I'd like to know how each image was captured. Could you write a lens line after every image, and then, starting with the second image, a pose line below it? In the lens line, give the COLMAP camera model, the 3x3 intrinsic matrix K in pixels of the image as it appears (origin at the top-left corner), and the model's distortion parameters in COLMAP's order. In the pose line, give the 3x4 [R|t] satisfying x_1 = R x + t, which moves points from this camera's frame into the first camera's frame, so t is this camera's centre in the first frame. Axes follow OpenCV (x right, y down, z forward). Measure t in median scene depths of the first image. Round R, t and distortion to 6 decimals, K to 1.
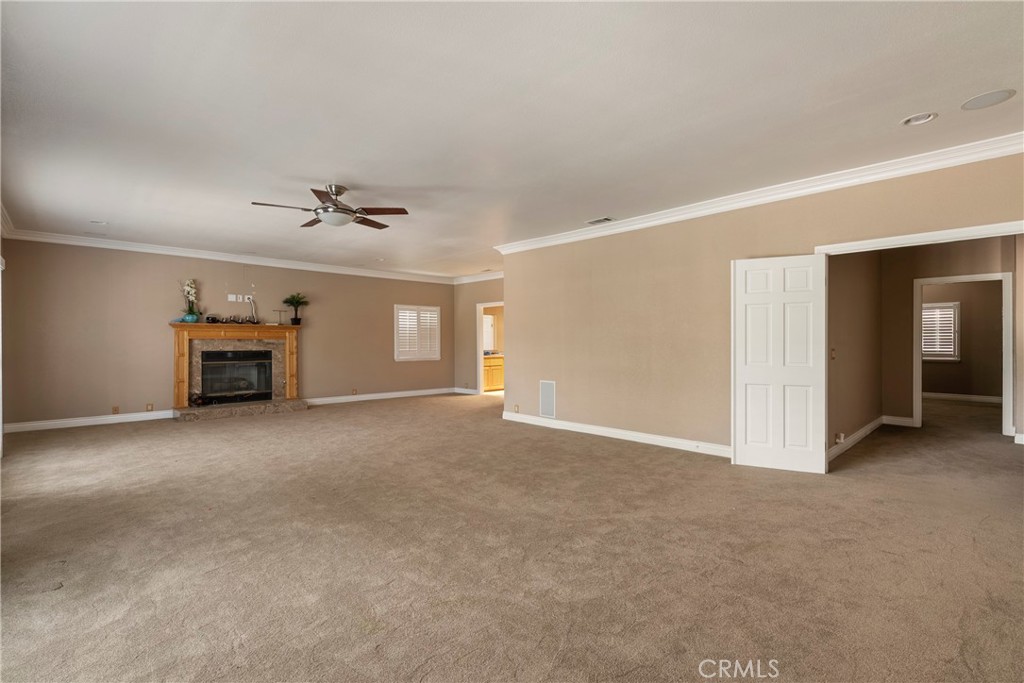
lens RADIAL K [[477.0, 0, 512.8], [0, 477.0, 342.5], [0, 0, 1]] dist [-0.005442, -0.000310]
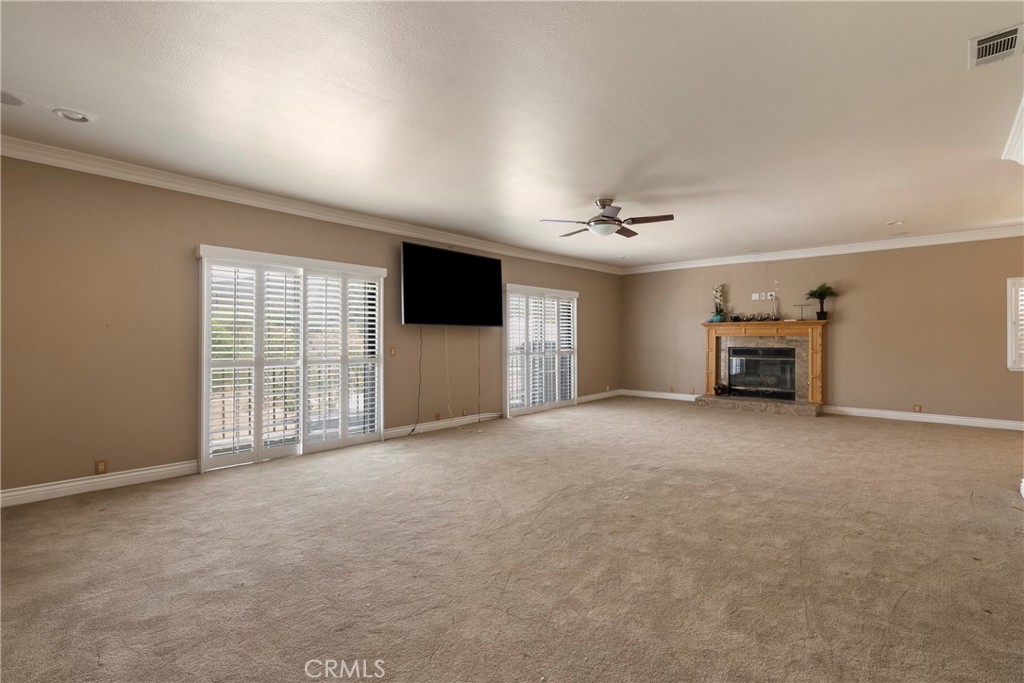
lens RADIAL K [[477.0, 0, 512.7], [0, 477.0, 339.6], [0, 0, 1]] dist [-0.005442, -0.000310]
pose [[0.064062, 0.002021, -0.997944, 0.396230], [-0.001991, 0.999996, 0.001897, -0.000854], [0.997944, 0.001866, 0.064066, 0.390423]]
